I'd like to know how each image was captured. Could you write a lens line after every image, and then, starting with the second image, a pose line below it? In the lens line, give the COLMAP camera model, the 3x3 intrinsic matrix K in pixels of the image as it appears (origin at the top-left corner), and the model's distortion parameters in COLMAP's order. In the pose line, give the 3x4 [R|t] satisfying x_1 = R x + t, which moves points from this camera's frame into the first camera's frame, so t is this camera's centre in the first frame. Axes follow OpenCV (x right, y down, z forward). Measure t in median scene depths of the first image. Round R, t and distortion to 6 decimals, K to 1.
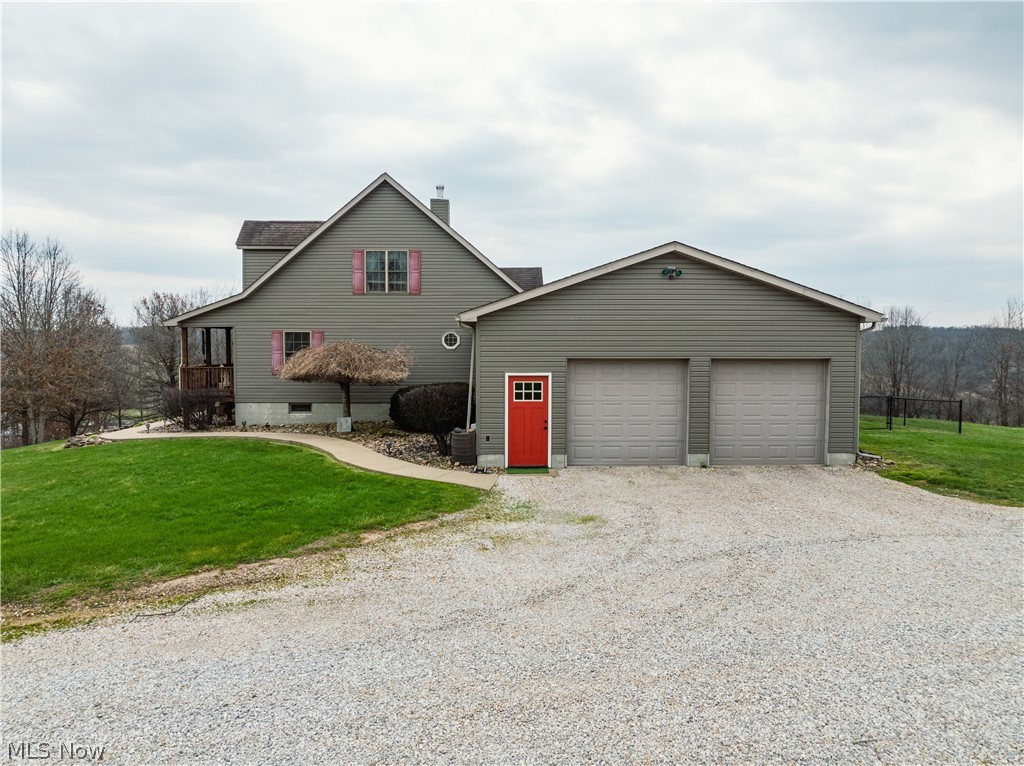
lens RADIAL K [[726.5, 0, 511.0], [0, 726.5, 383.8], [0, 0, 1]] dist [-0.054420, 0.019136]
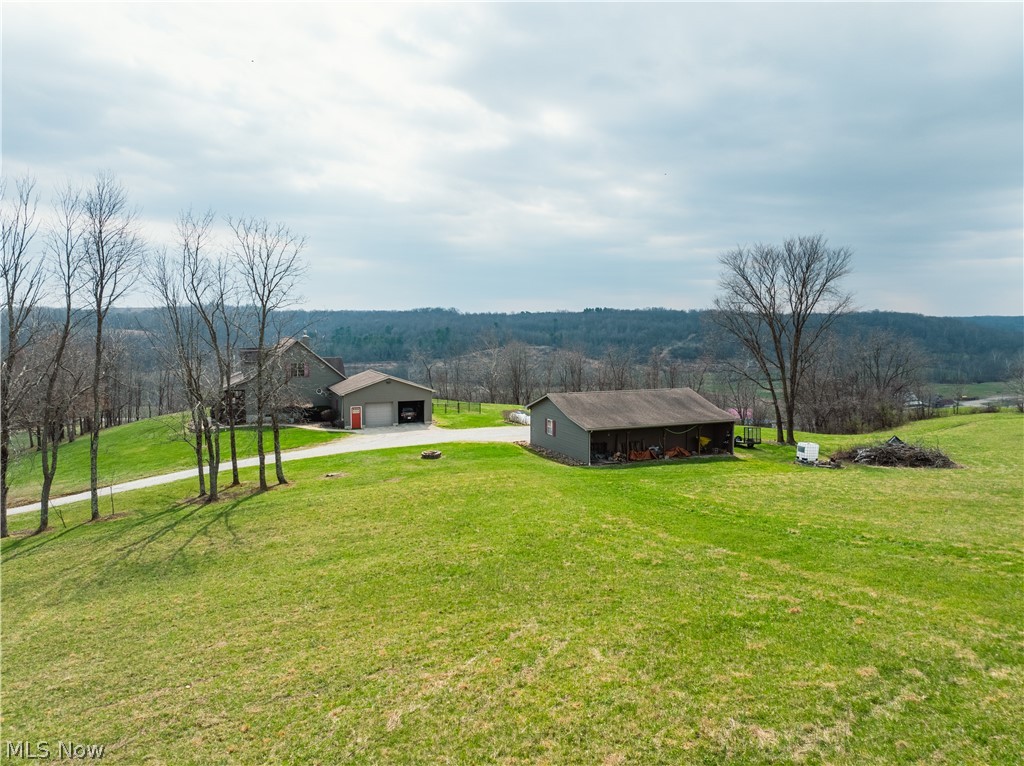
lens RADIAL K [[726.5, 0, 512.4], [0, 726.5, 382.8], [0, 0, 1]] dist [-0.054420, 0.019136]
pose [[0.932863, -0.037593, 0.358264, -0.587972], [0.027035, 0.999041, 0.034436, -0.252246], [-0.359215, -0.022438, 0.932985, -3.036181]]
